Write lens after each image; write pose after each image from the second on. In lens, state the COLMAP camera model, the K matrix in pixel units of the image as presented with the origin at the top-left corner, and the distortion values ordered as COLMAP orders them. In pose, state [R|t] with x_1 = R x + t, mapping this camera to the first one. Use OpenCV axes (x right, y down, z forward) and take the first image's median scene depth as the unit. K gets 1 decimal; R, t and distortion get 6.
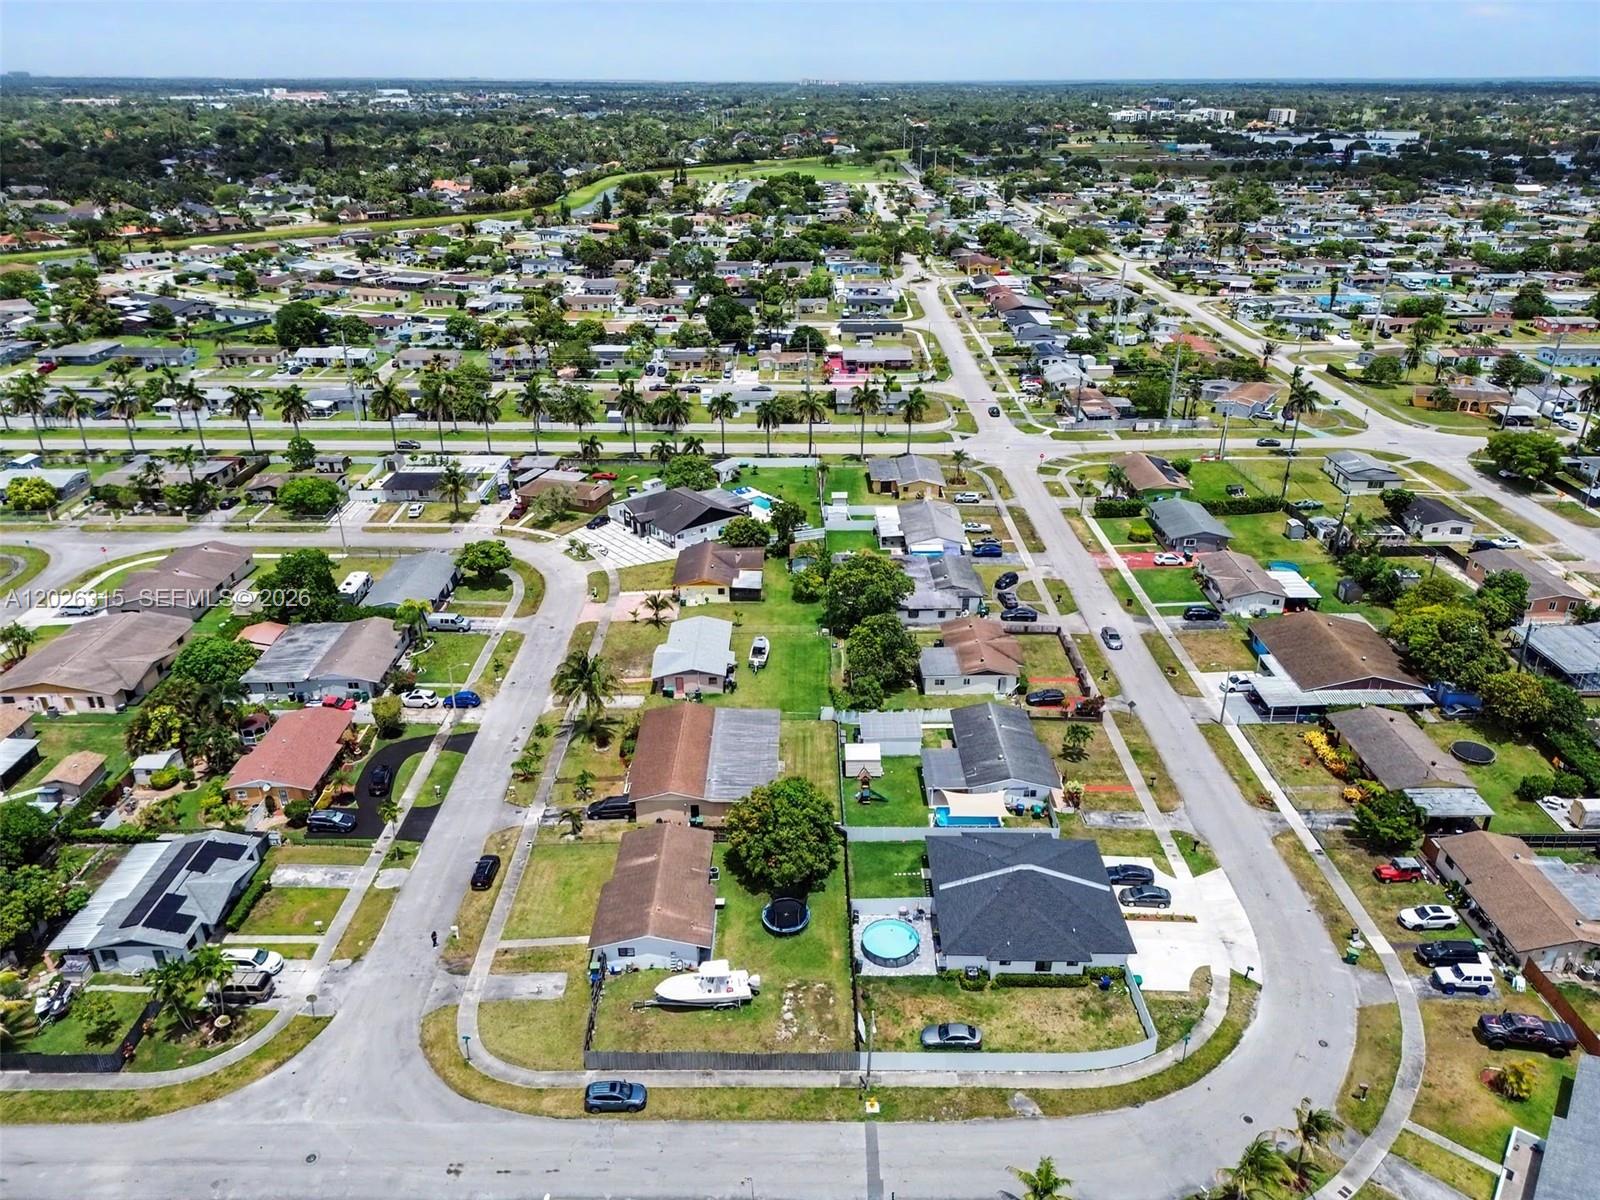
lens RADIAL K [[1125.7, 0, 810.1], [0, 1125.7, 607.5], [0, 0, 1]] dist [0.101320, -0.121196]
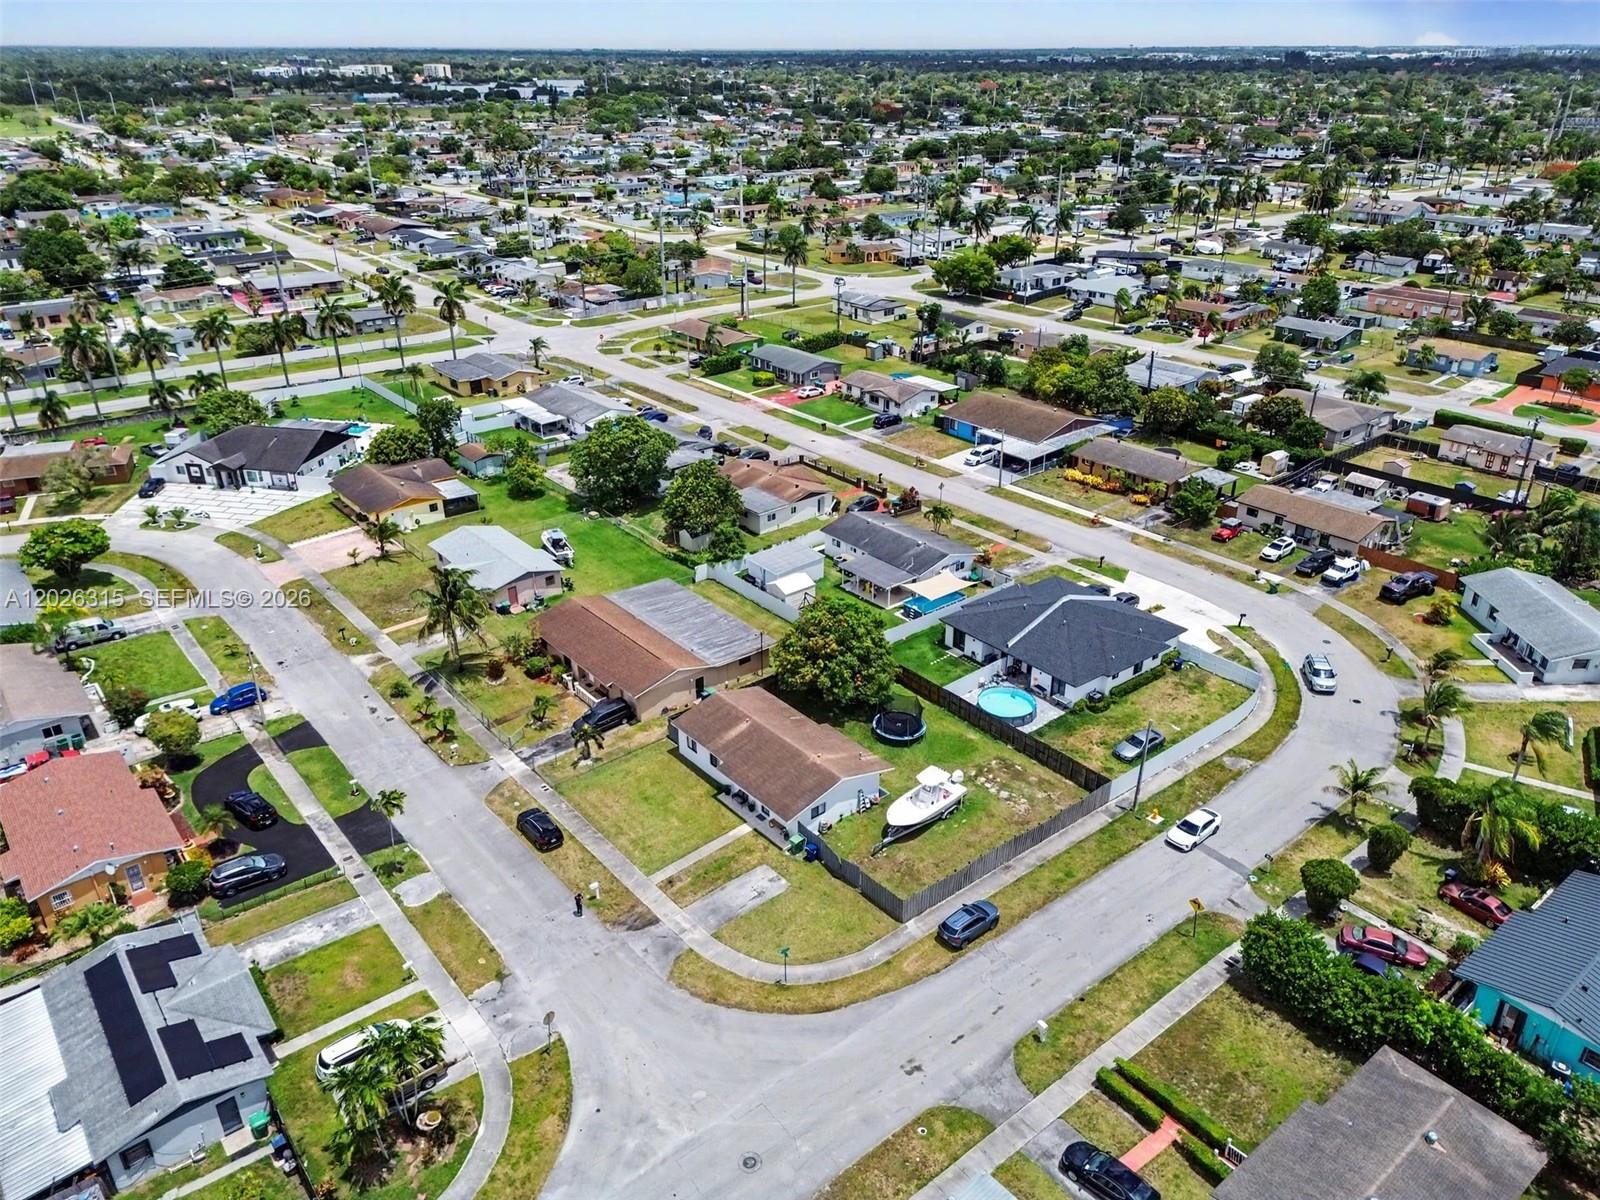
lens RADIAL K [[1125.7, 0, 810.1], [0, 1125.7, 607.5], [0, 0, 1]] dist [0.101320, -0.121196]
pose [[0.773268, -0.280368, 0.568727, -0.427278], [0.269175, 0.957249, 0.105917, 0.048748], [-0.574110, 0.071185, 0.815678, 0.221478]]
